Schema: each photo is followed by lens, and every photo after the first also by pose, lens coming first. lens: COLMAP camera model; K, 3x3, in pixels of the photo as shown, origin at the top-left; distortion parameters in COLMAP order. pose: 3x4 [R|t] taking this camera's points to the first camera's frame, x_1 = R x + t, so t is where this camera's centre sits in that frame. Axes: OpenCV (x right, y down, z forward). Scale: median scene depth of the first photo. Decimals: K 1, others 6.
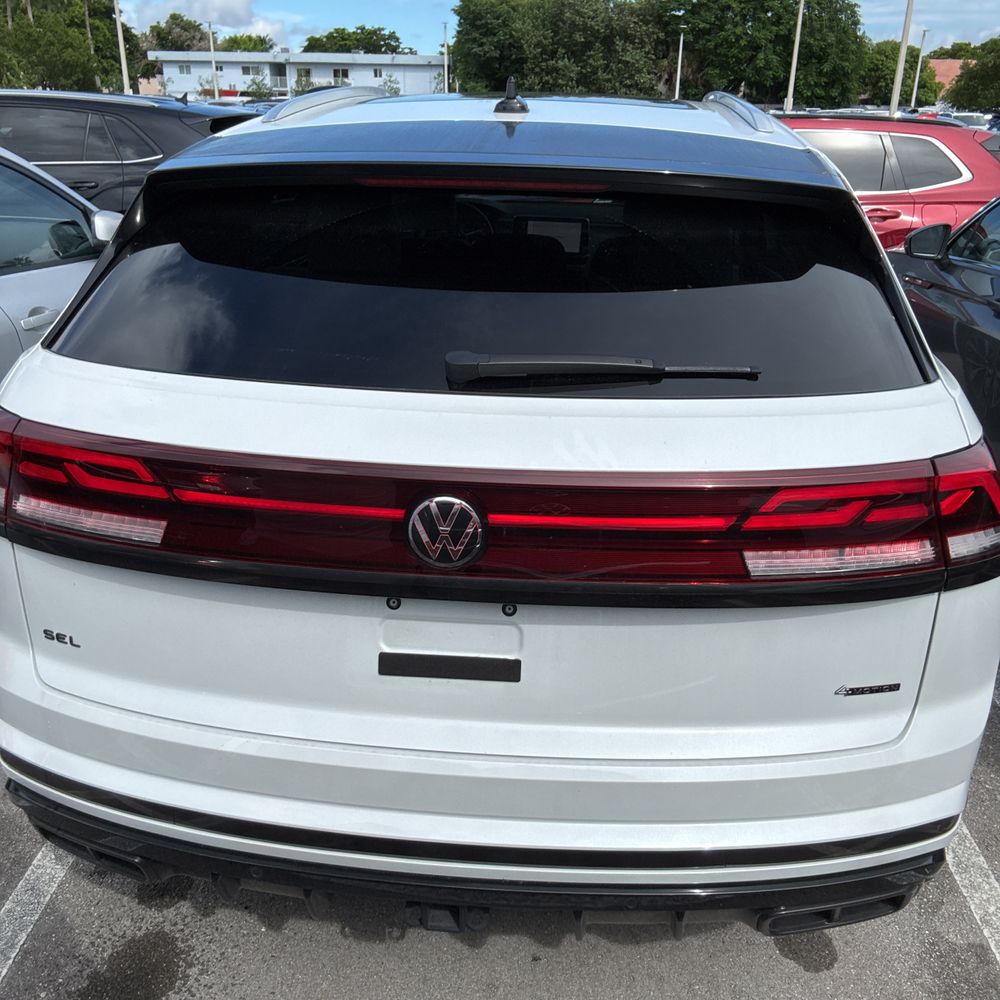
lens RADIAL K [[938.9, 0, 510.2], [0, 938.9, 495.1], [0, 0, 1]] dist [0.008224, 0.000000]
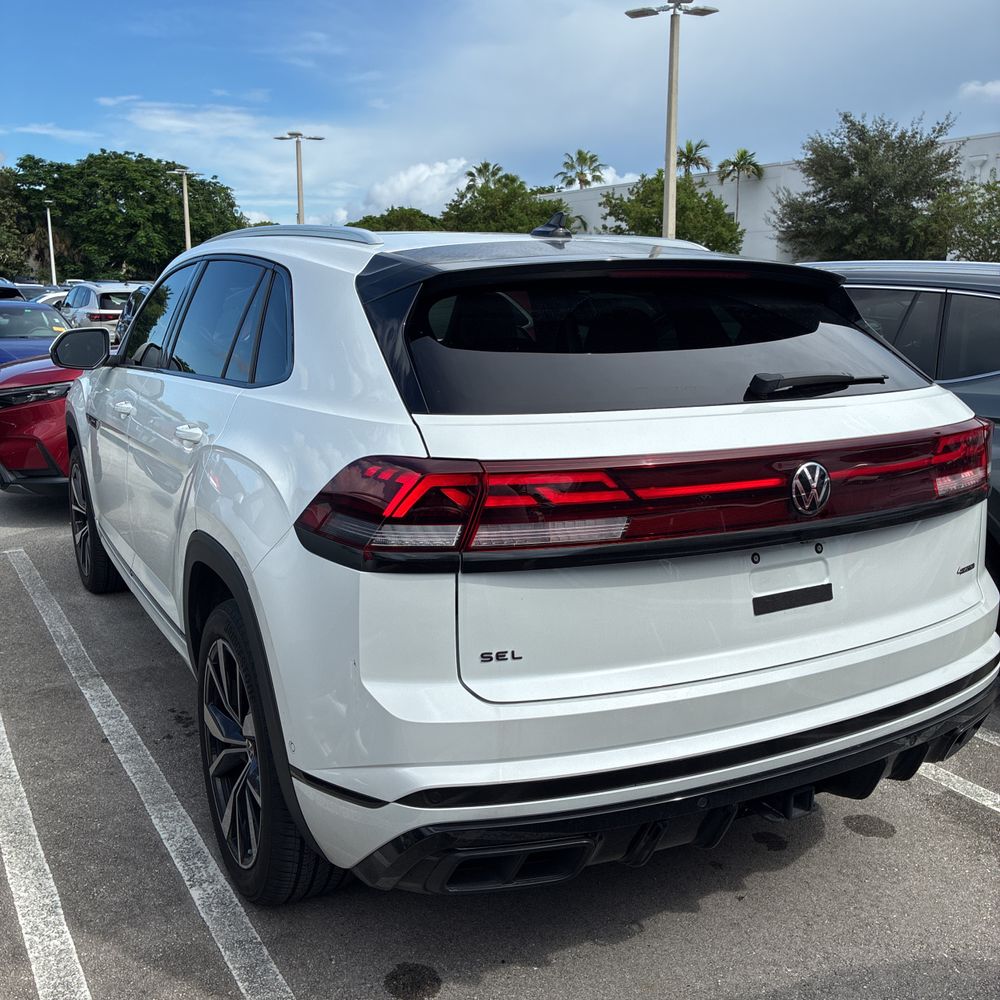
lens RADIAL K [[1027.5, 0, 500.1], [0, 1027.5, 505.0], [0, 0, 1]] dist [0.020255, 0.000000]
pose [[0.829179, -0.125272, 0.544764, -0.285474], [0.221924, 0.968243, -0.115134, 0.030248], [-0.513041, 0.216363, 0.830648, -0.012187]]
